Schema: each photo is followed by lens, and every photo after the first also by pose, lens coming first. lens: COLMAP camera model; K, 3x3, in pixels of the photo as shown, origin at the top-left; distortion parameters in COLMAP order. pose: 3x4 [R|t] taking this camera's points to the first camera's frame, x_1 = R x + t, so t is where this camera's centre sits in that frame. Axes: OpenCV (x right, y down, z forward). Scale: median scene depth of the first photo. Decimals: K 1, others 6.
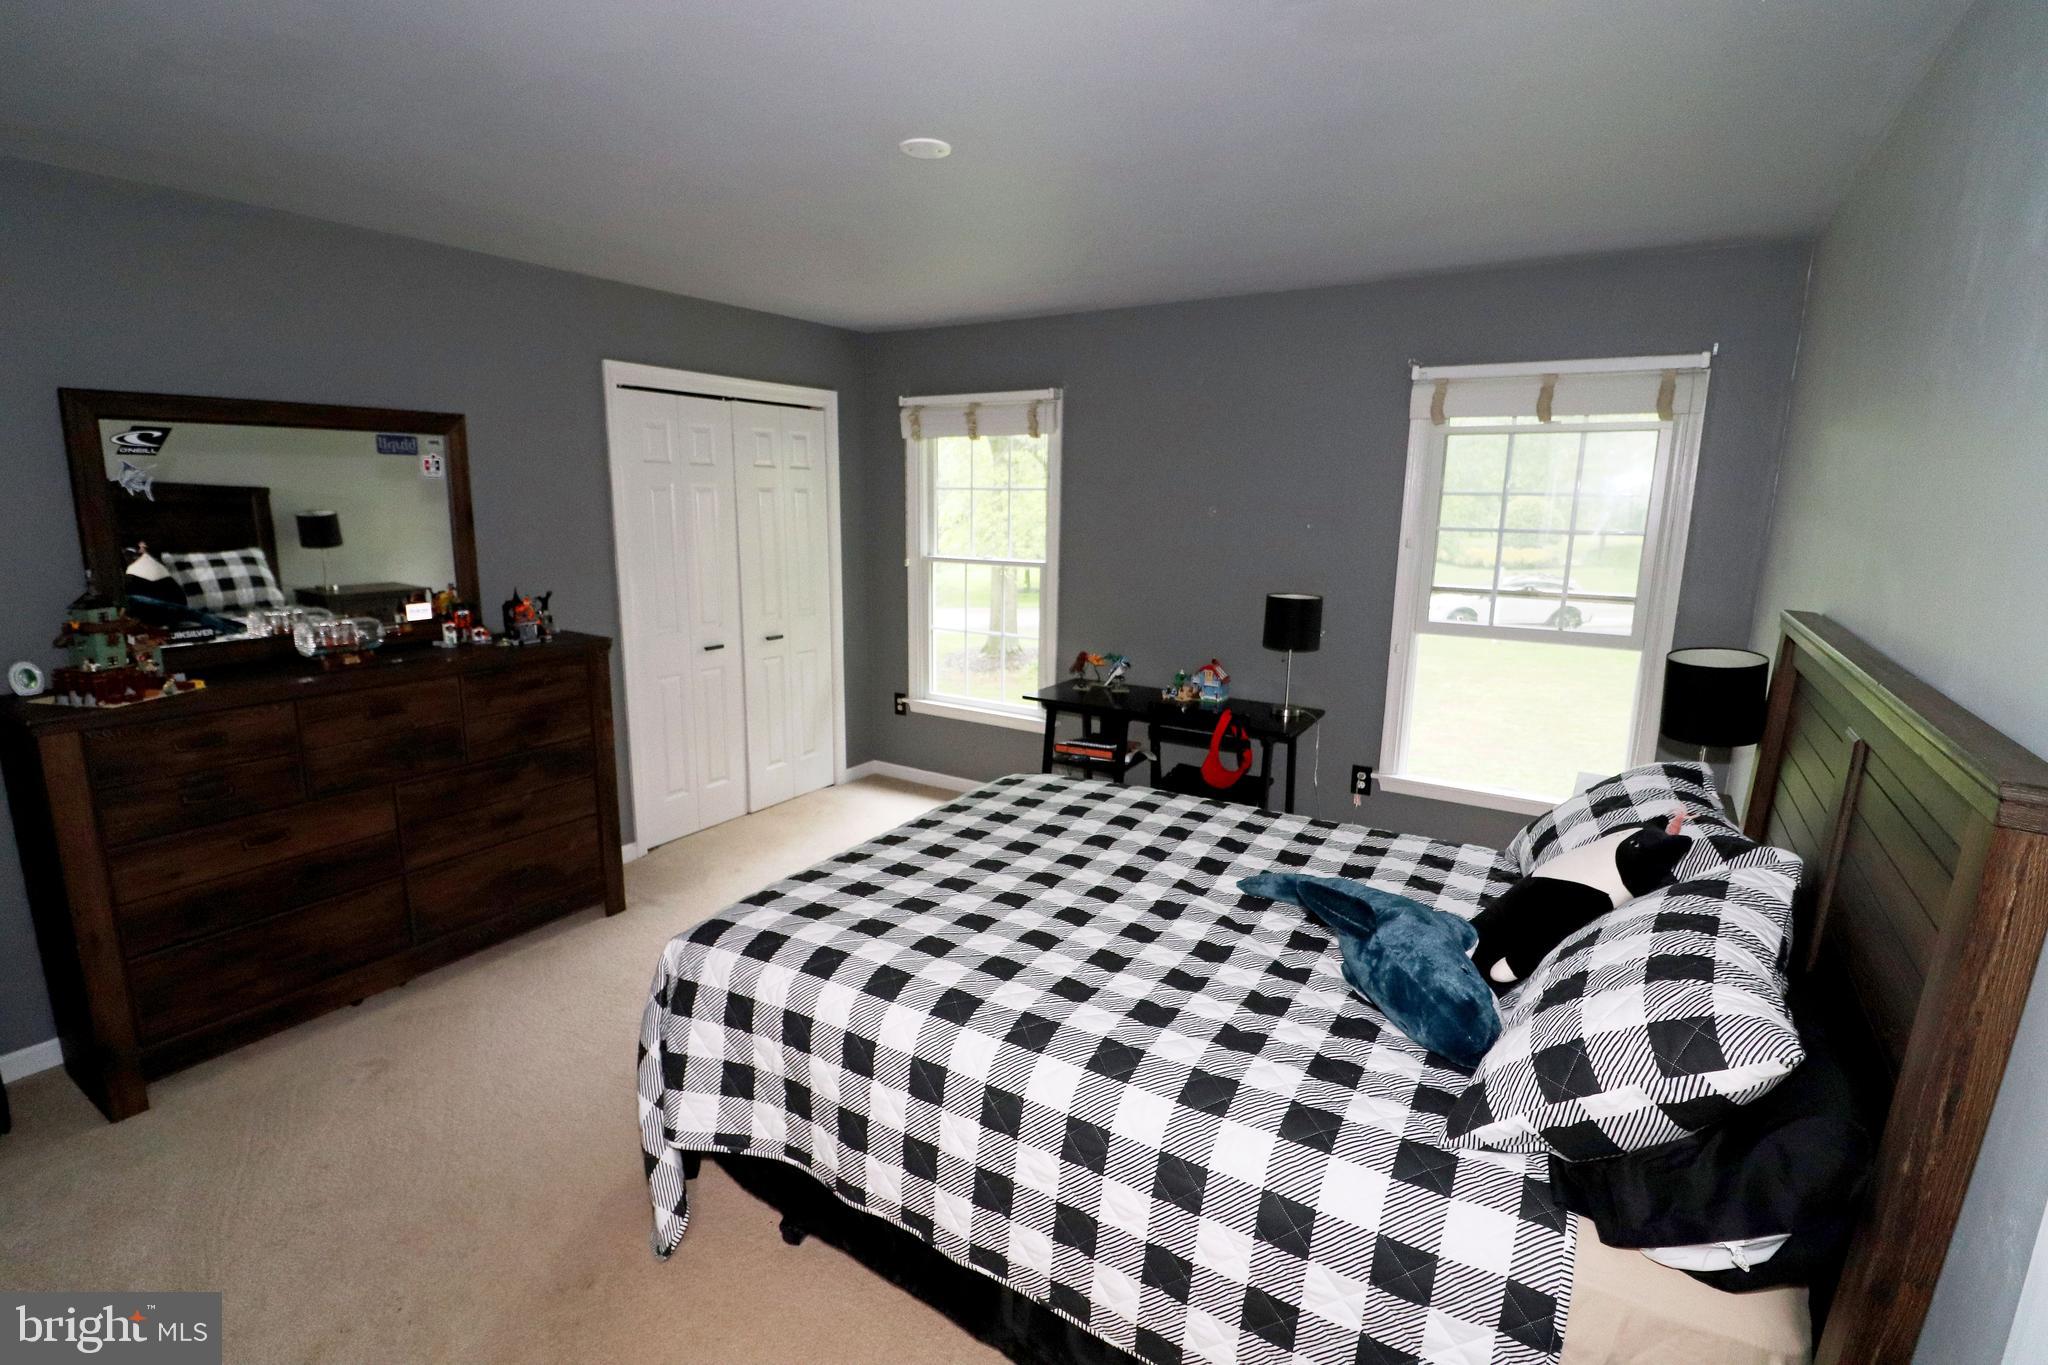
lens RADIAL K [[948.6, 0, 1009.3], [0, 948.6, 675.6], [0, 0, 1]] dist [-0.005217, -0.003041]
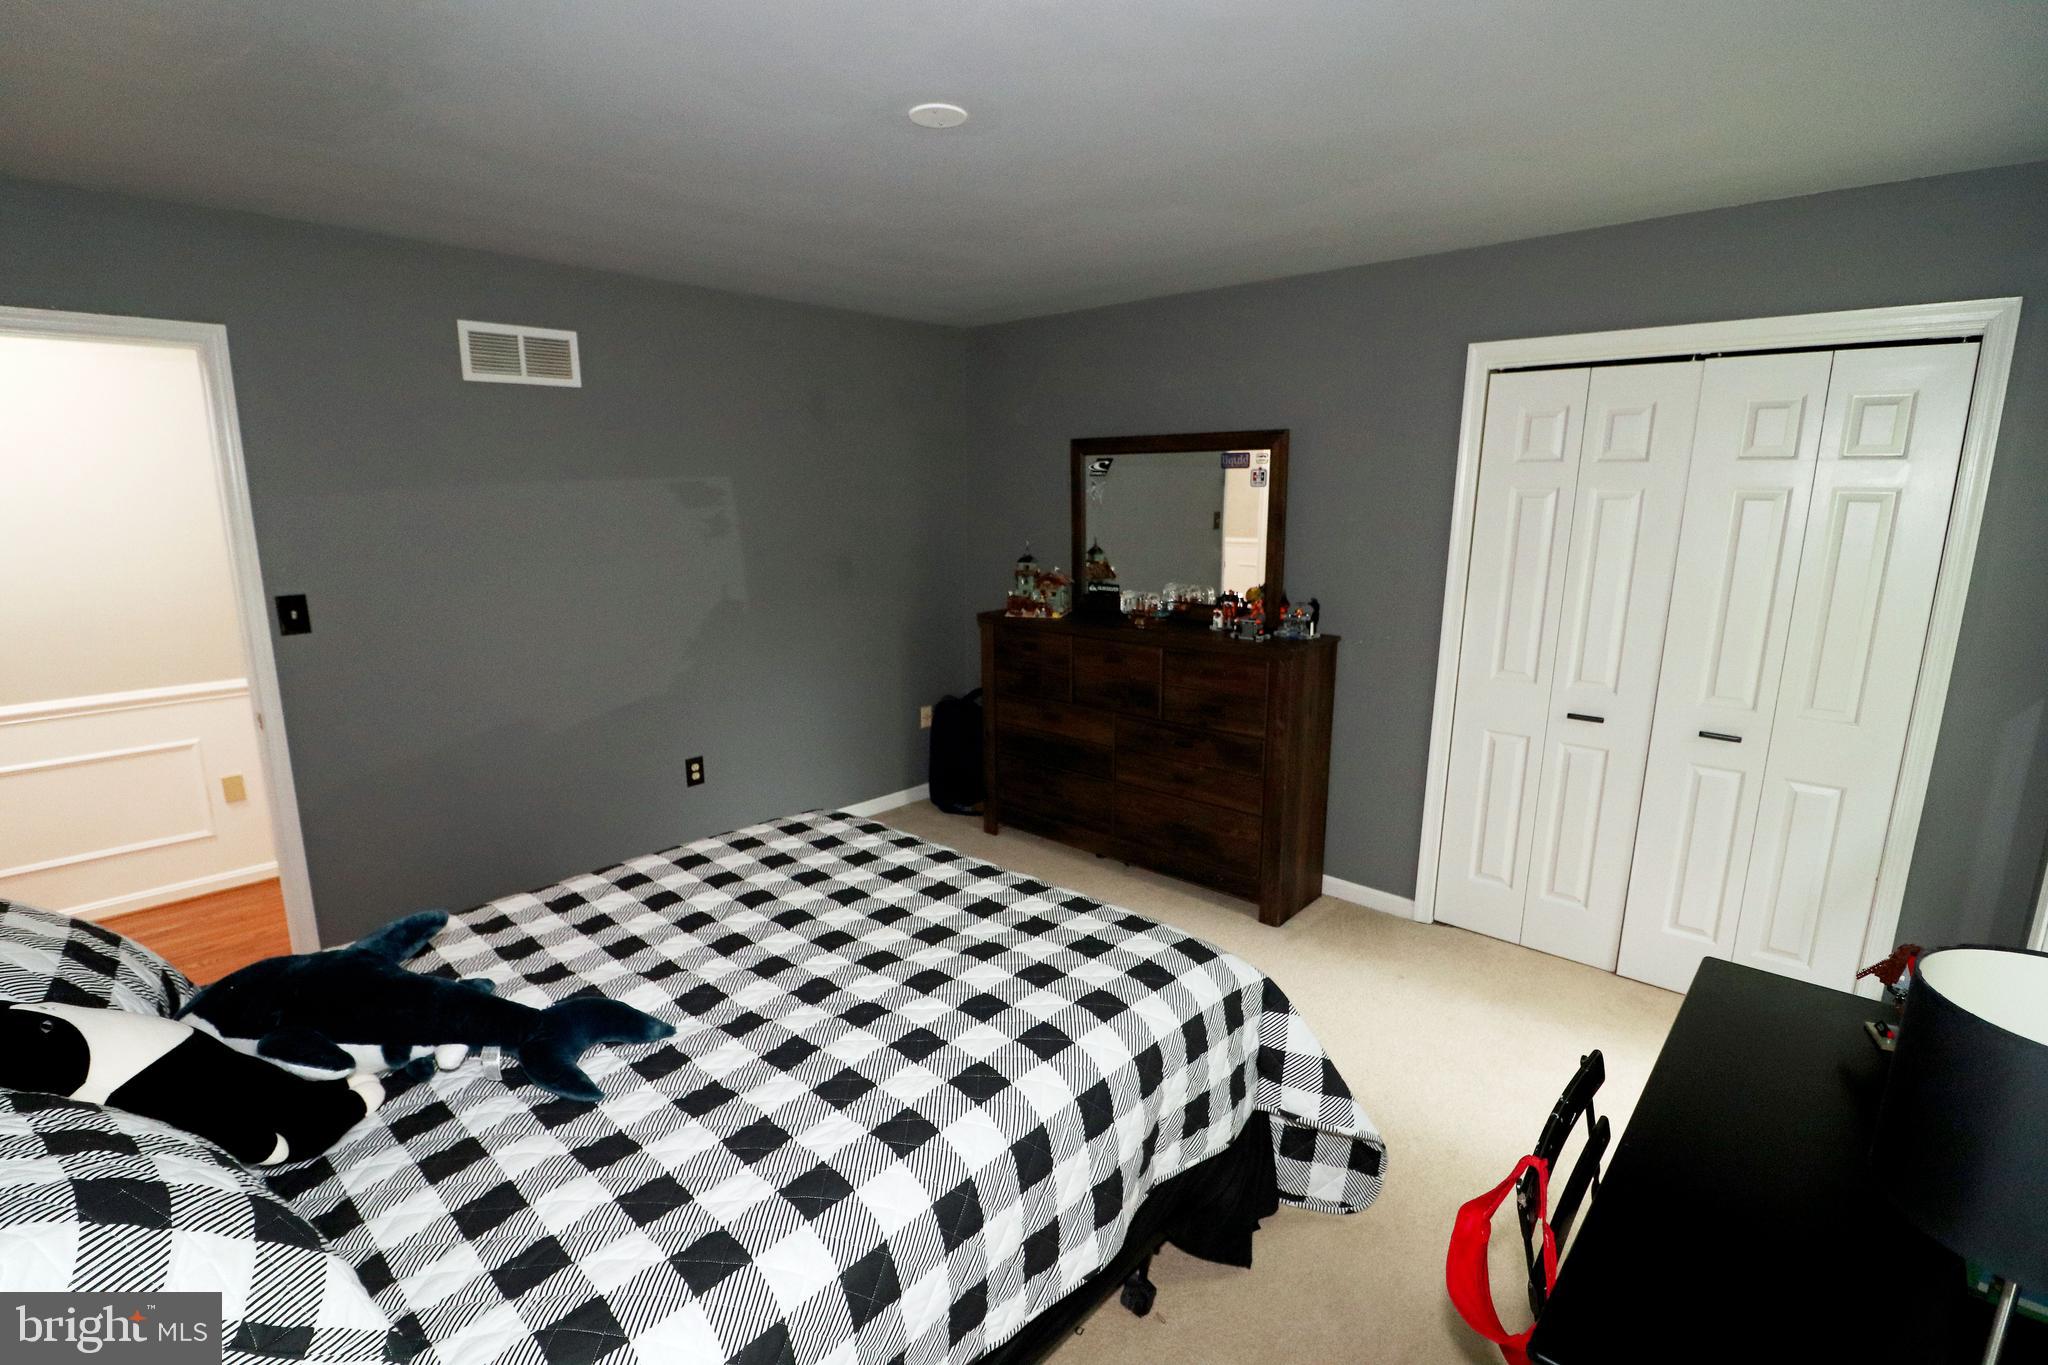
lens RADIAL K [[948.6, 0, 1020.9], [0, 948.6, 691.1], [0, 0, 1]] dist [-0.005217, -0.003041]
pose [[-0.169953, 0.196257, -0.965712, 0.607451], [-0.188165, 0.955475, 0.227291, -0.179225], [0.967321, 0.220342, -0.125457, 0.916677]]
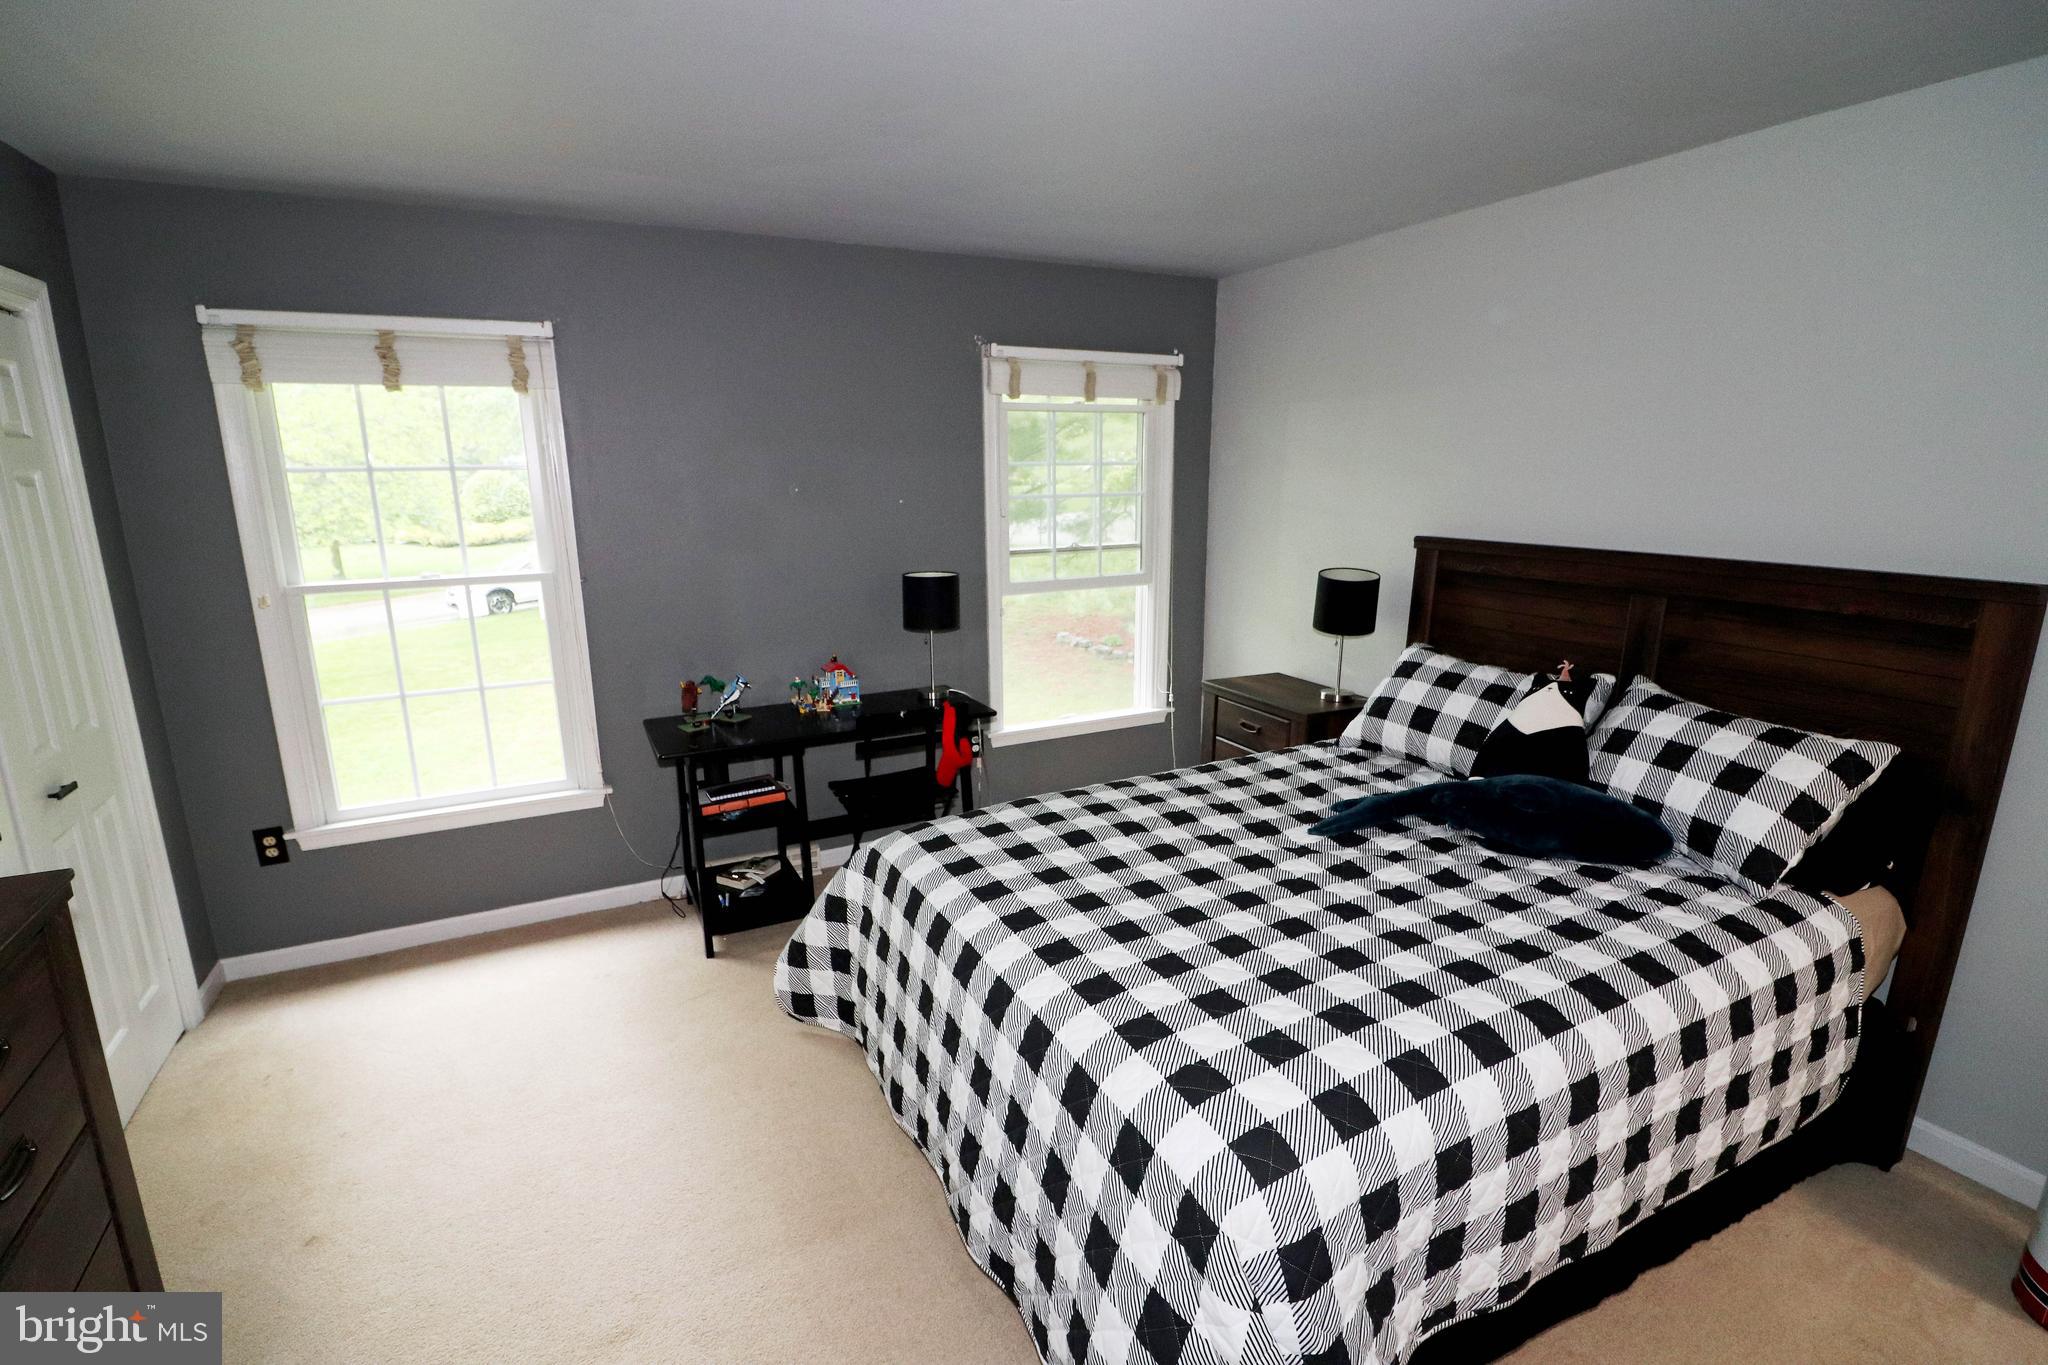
lens RADIAL K [[948.6, 0, 1017.3], [0, 948.6, 683.7], [0, 0, 1]] dist [-0.005217, -0.003041]
pose [[0.506412, -0.207356, 0.836989, -0.539716], [0.174624, 0.975206, 0.135943, -0.101566], [-0.844425, 0.077315, 0.530065, 0.471194]]
